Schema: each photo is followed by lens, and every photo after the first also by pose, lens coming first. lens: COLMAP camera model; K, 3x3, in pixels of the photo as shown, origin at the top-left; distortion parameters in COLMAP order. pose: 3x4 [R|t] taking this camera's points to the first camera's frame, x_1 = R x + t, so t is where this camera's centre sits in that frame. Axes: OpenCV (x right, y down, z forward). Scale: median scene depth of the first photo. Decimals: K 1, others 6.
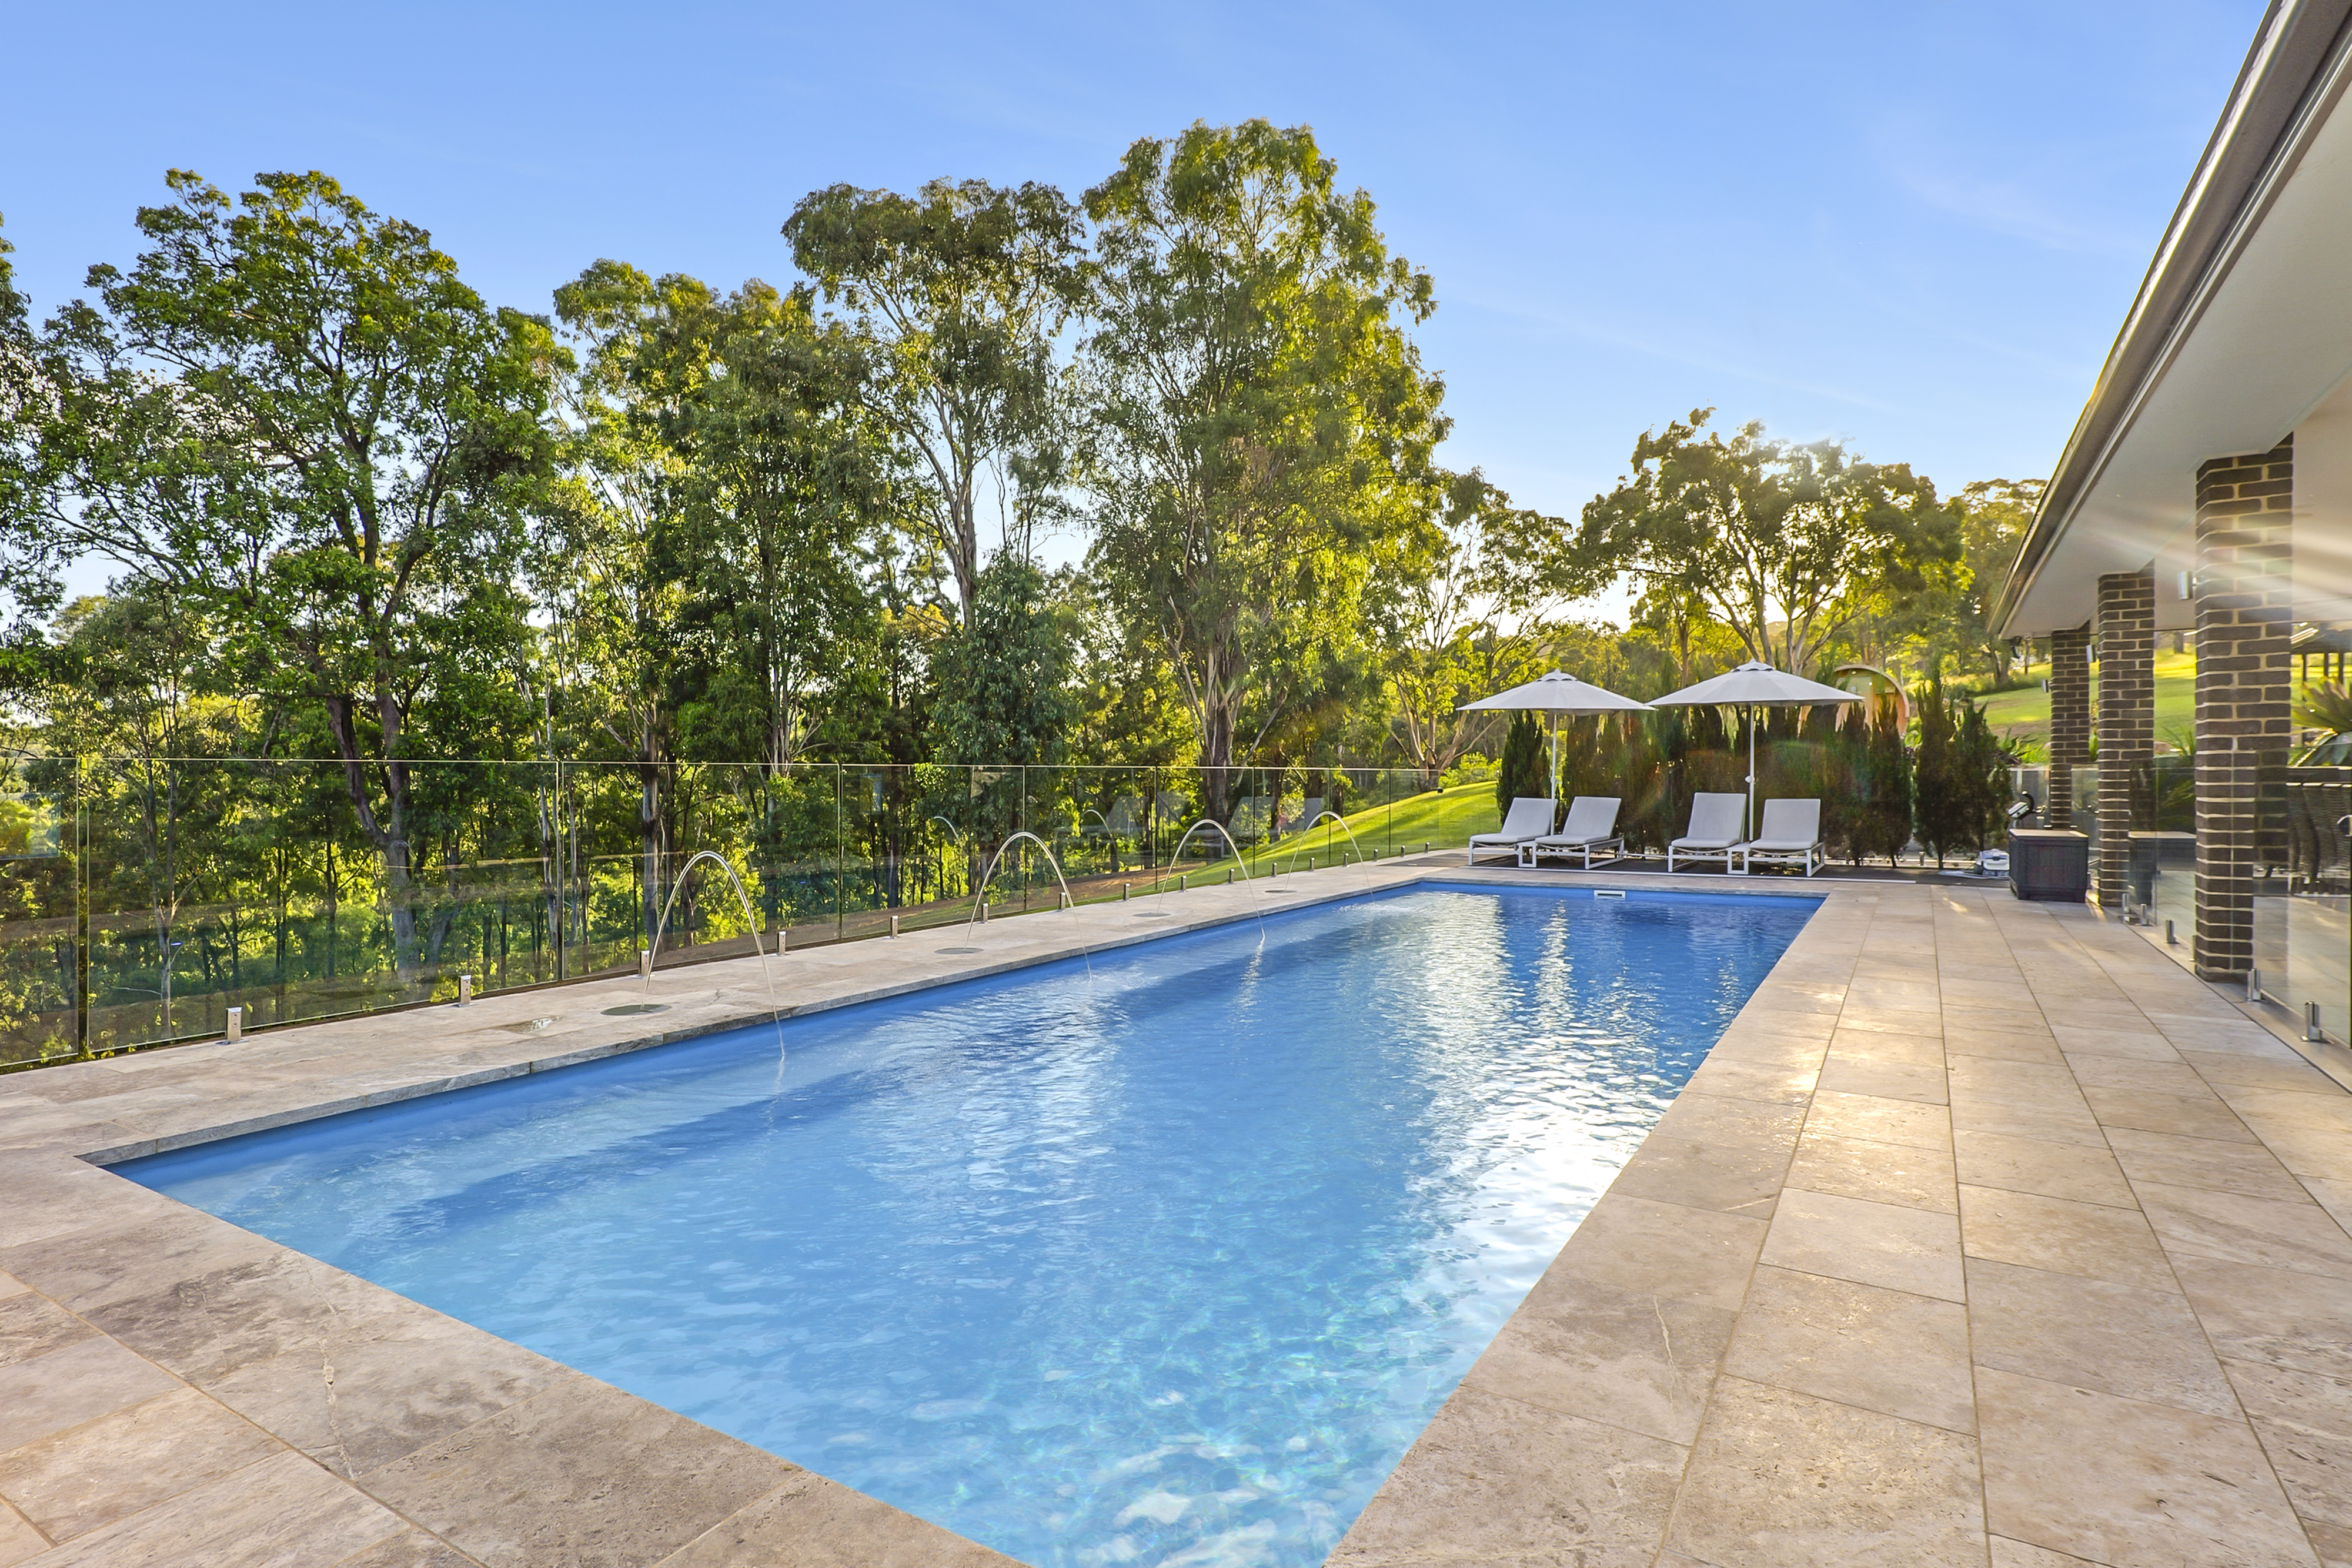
lens RADIAL K [[1198.9, 0, 1176.0], [0, 1198.9, 784.0], [0, 0, 1]] dist [0.024301, -0.014620]
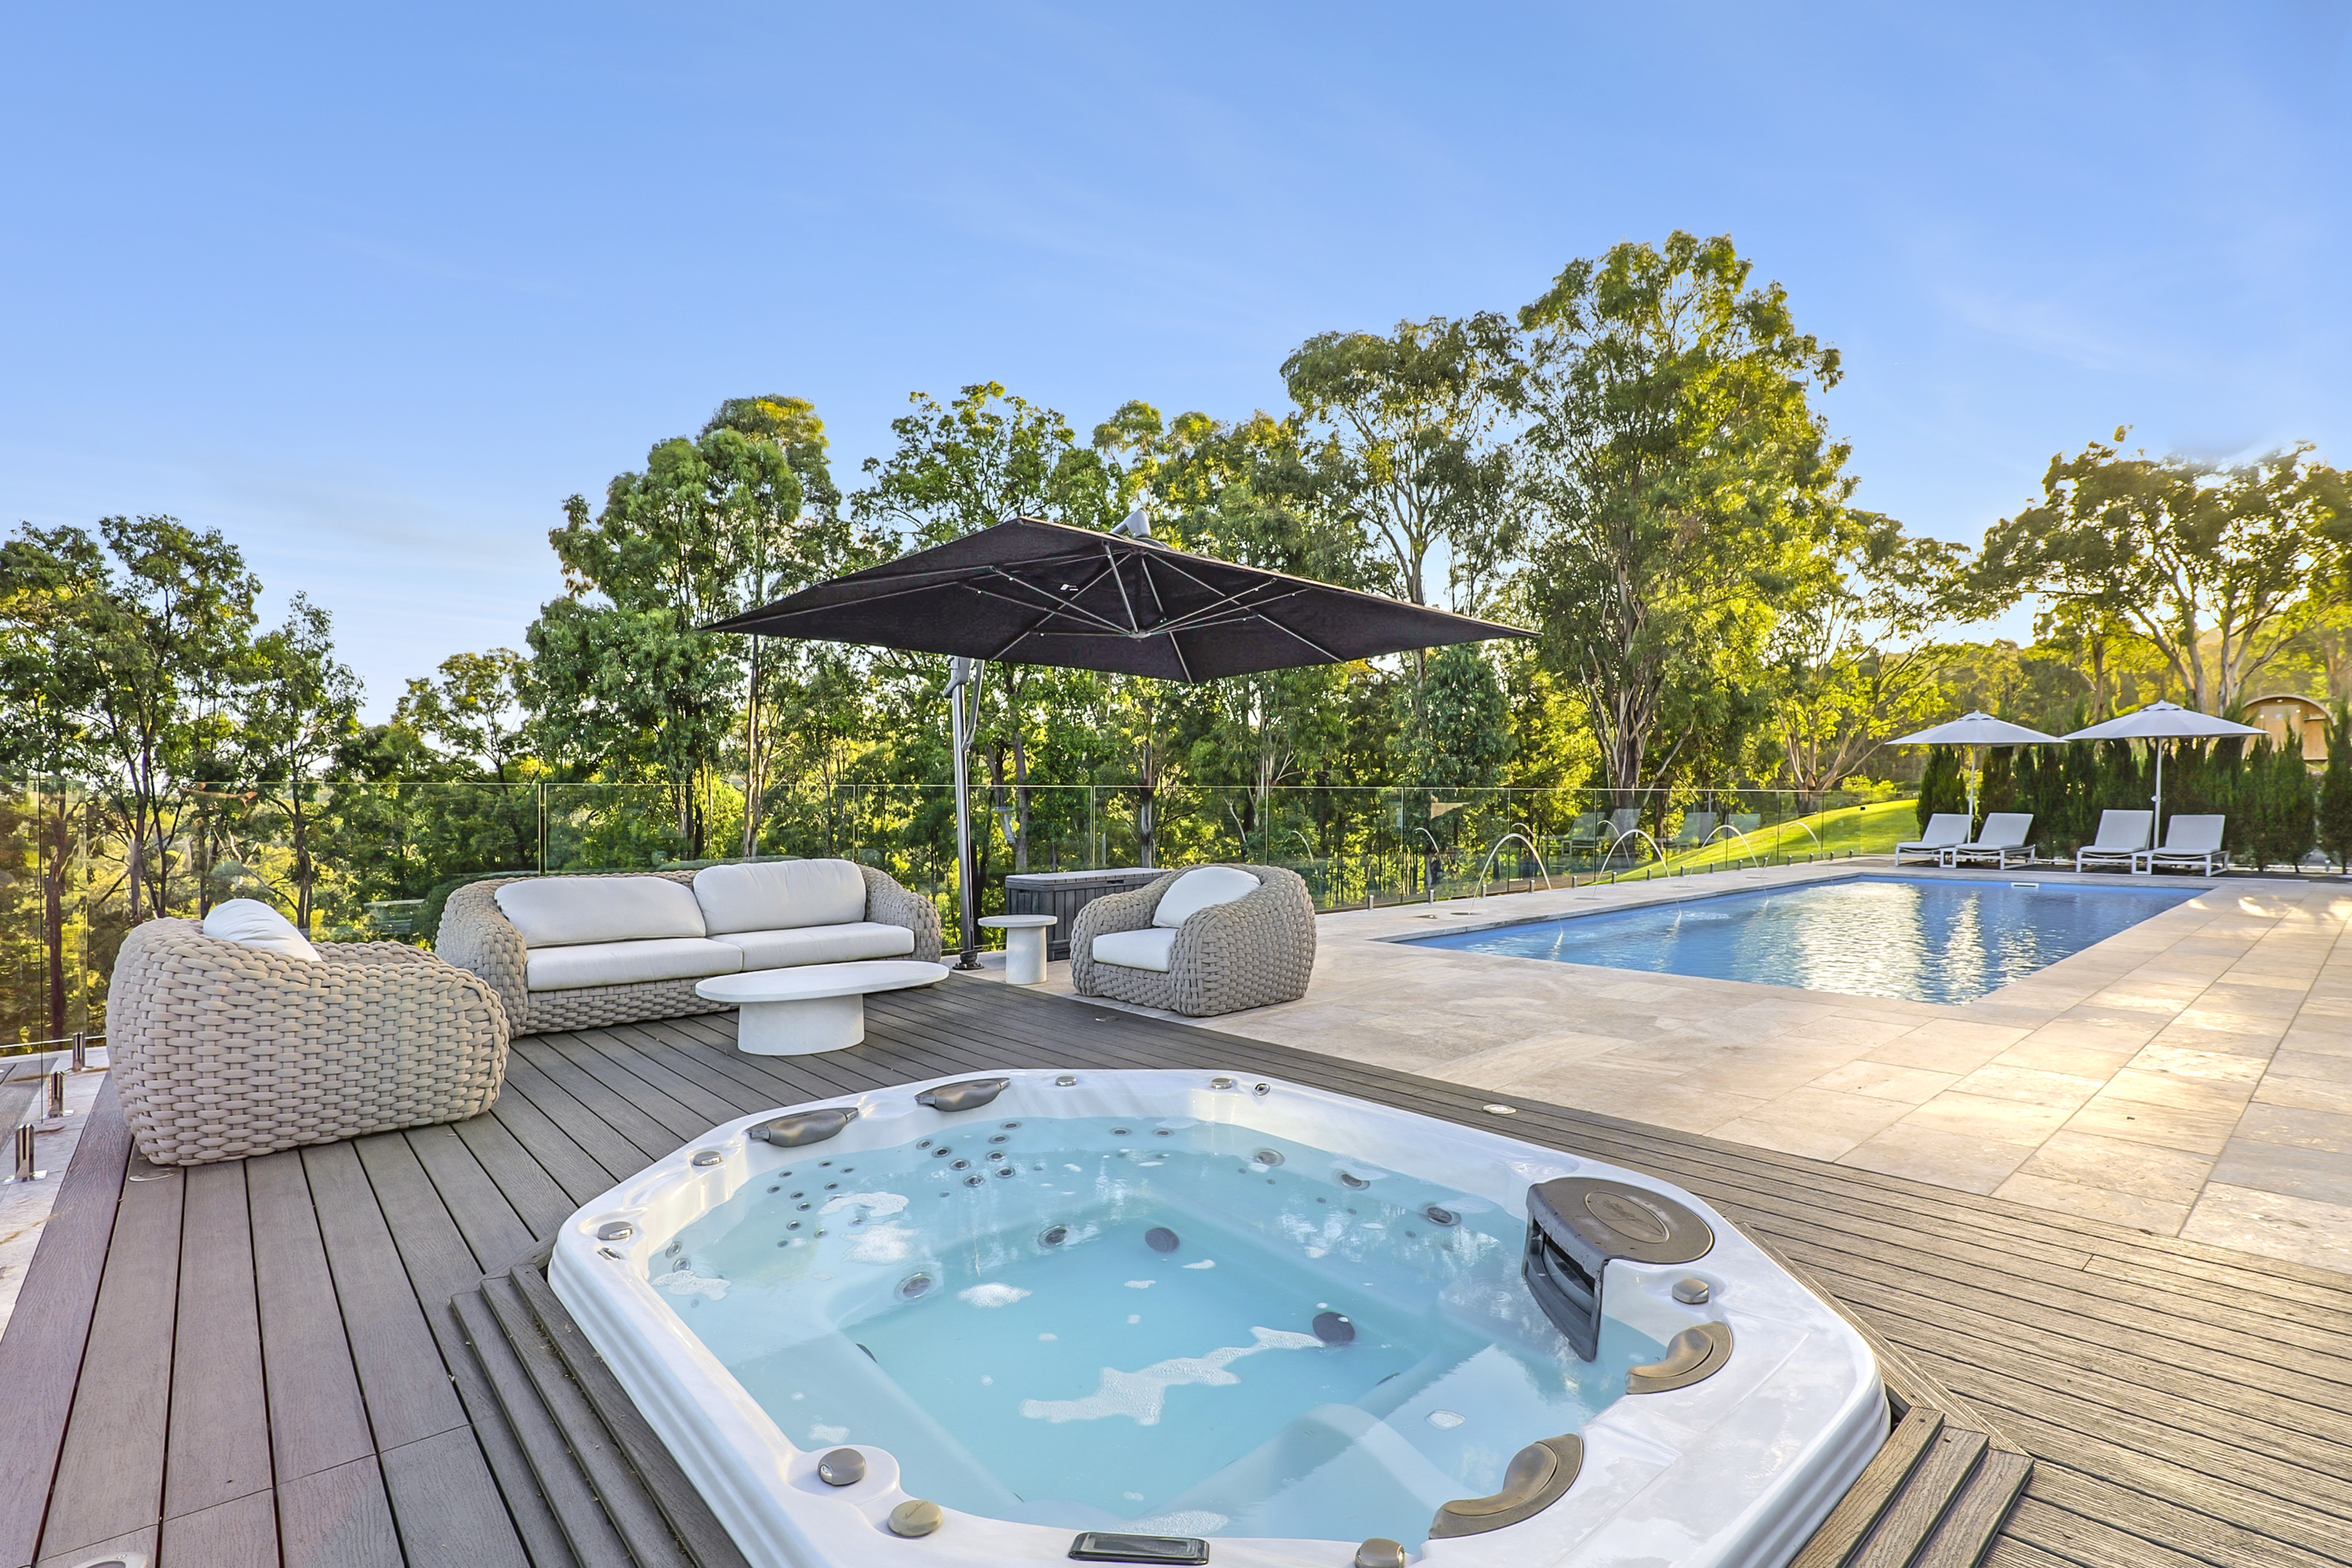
lens RADIAL K [[1095.6, 0, 1218.4], [0, 1095.6, 851.2], [0, 0, 1]] dist [-0.000090, 0.000640]
pose [[0.962861, 0.013044, -0.269682, -0.065152], [-0.001667, 0.999101, 0.042371, 0.001641], [0.269992, -0.040348, 0.962017, -0.153047]]
